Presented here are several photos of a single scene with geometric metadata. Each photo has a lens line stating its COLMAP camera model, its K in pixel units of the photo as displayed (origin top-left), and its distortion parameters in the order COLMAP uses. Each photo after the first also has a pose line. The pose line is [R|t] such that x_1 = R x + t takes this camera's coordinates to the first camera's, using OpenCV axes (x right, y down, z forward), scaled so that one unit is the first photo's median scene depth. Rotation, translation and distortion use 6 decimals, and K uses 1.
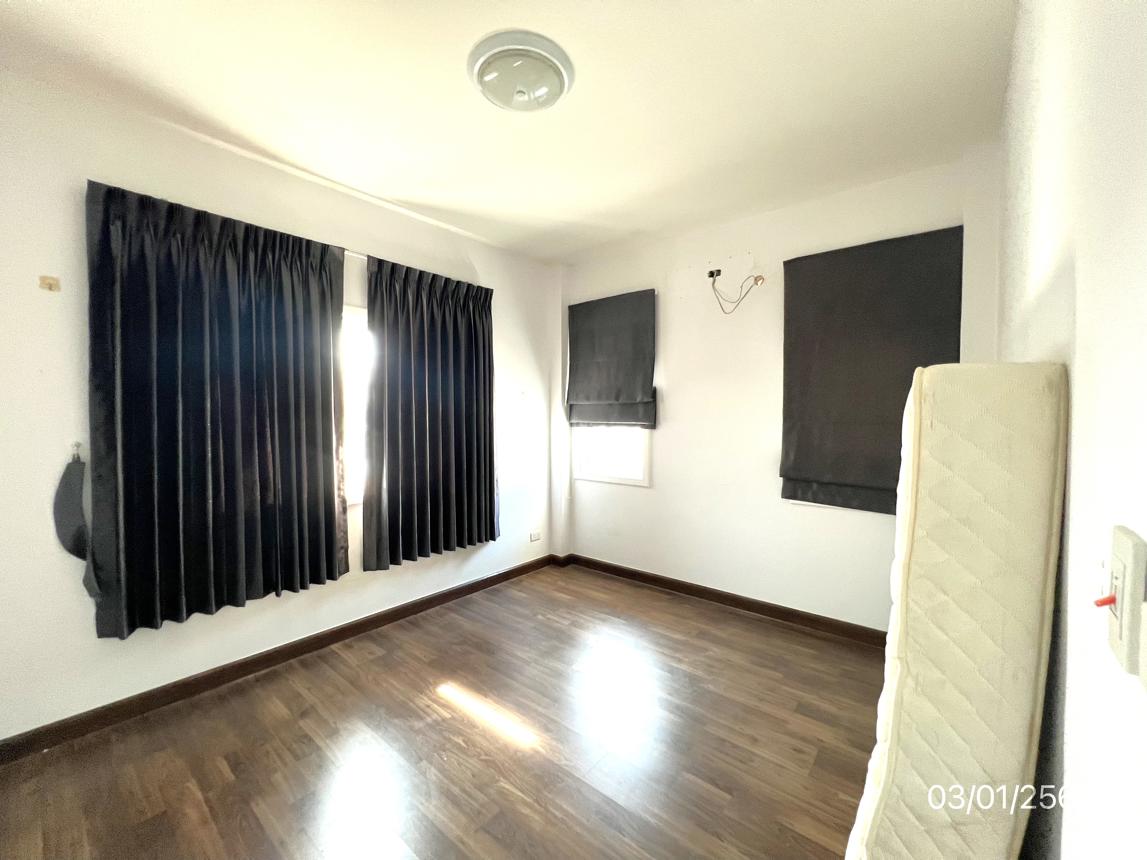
lens RADIAL K [[458.0, 0, 573.3], [0, 458.0, 434.3], [0, 0, 1]] dist [-0.001909, 0.000014]
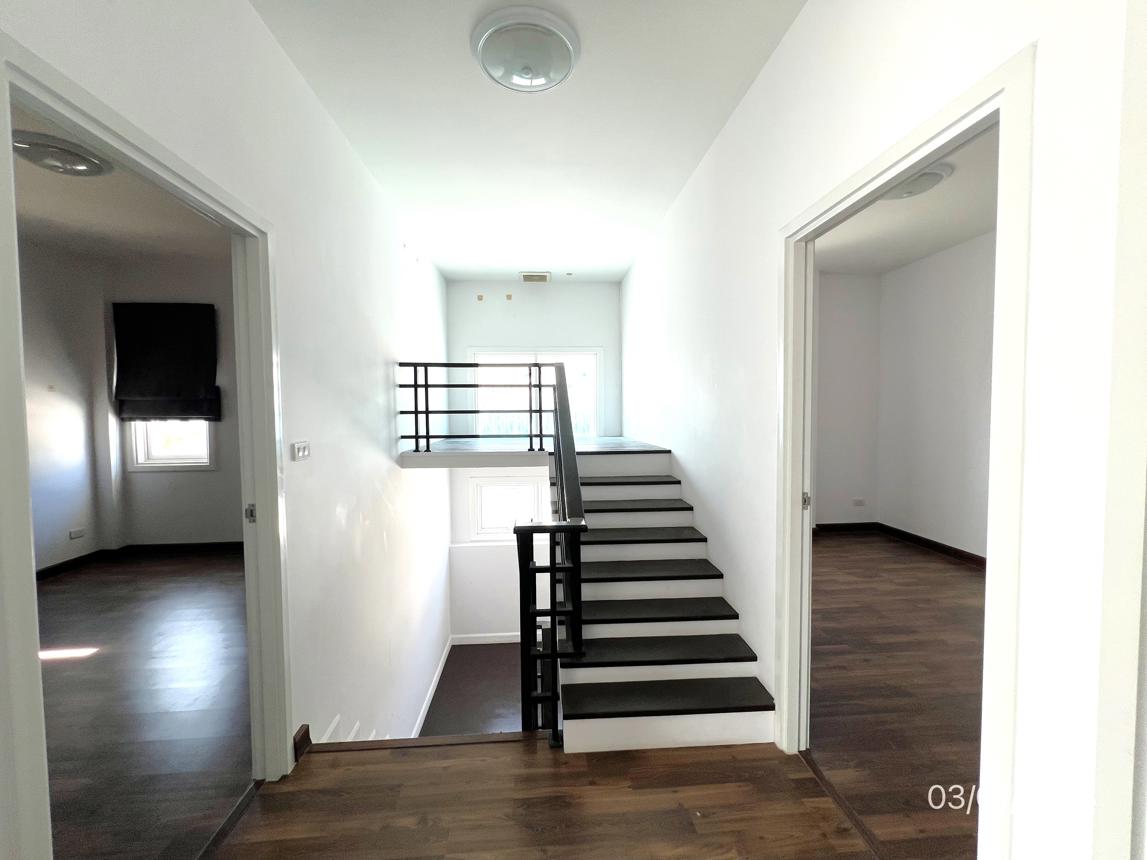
lens RADIAL K [[458.0, 0, 575.7], [0, 458.0, 429.3], [0, 0, 1]] dist [-0.001909, 0.000014]
pose [[0.714280, -0.038245, 0.698814, 0.005284], [0.036757, 0.999178, 0.017114, 0.022872], [-0.698894, 0.013462, 0.715099, -0.504624]]
